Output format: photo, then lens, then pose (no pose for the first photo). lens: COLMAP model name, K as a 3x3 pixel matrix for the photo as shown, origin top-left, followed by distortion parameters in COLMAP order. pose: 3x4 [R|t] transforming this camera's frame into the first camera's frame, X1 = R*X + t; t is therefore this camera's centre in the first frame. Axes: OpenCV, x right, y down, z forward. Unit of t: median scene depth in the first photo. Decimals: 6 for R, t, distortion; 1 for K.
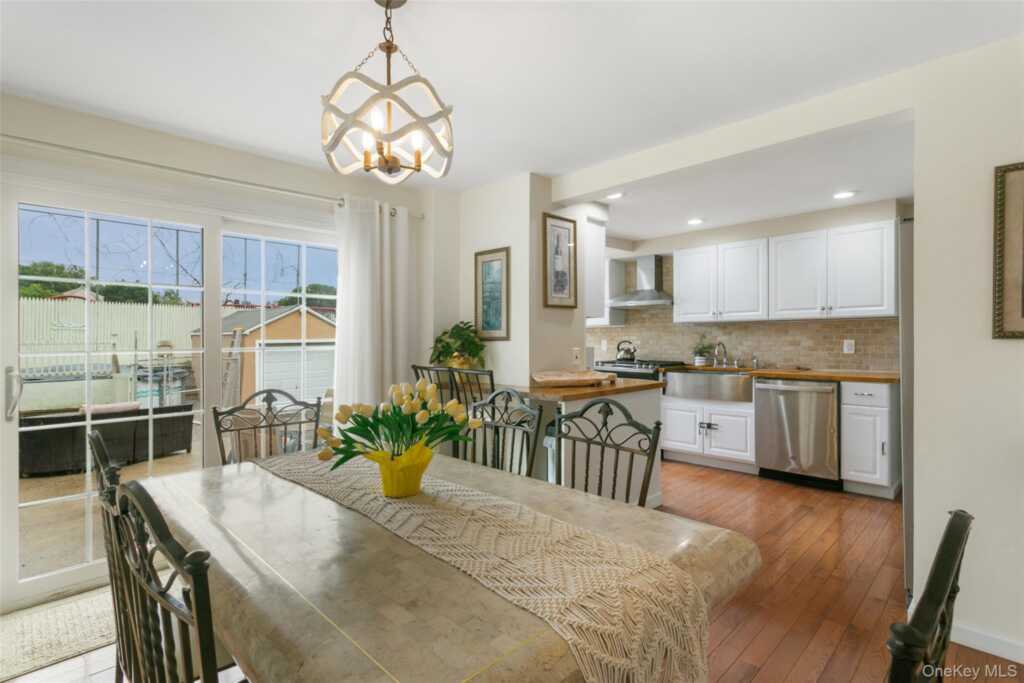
lens RADIAL K [[504.5, 0, 505.3], [0, 504.5, 341.6], [0, 0, 1]] dist [0.002013, 0.000456]
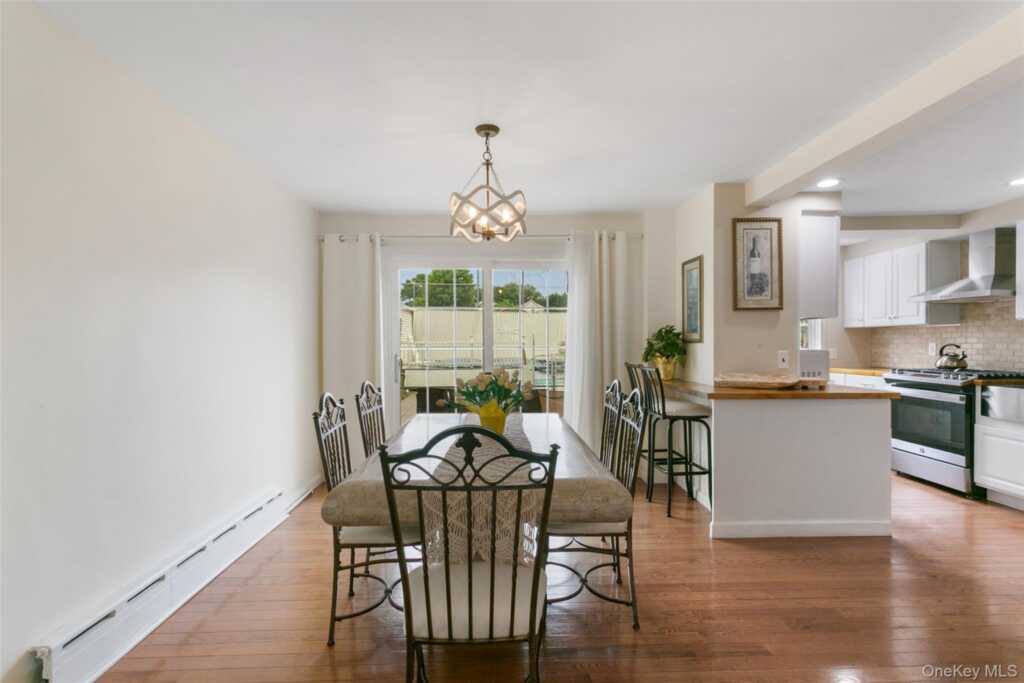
lens RADIAL K [[486.8, 0, 515.1], [0, 486.8, 354.9], [0, 0, 1]] dist [0.025583, 0.000251]
pose [[0.743925, 0.022836, -0.667873, 0.389099], [-0.006571, 0.999618, 0.026860, -0.001249], [0.668231, -0.015593, 0.743791, -0.042056]]
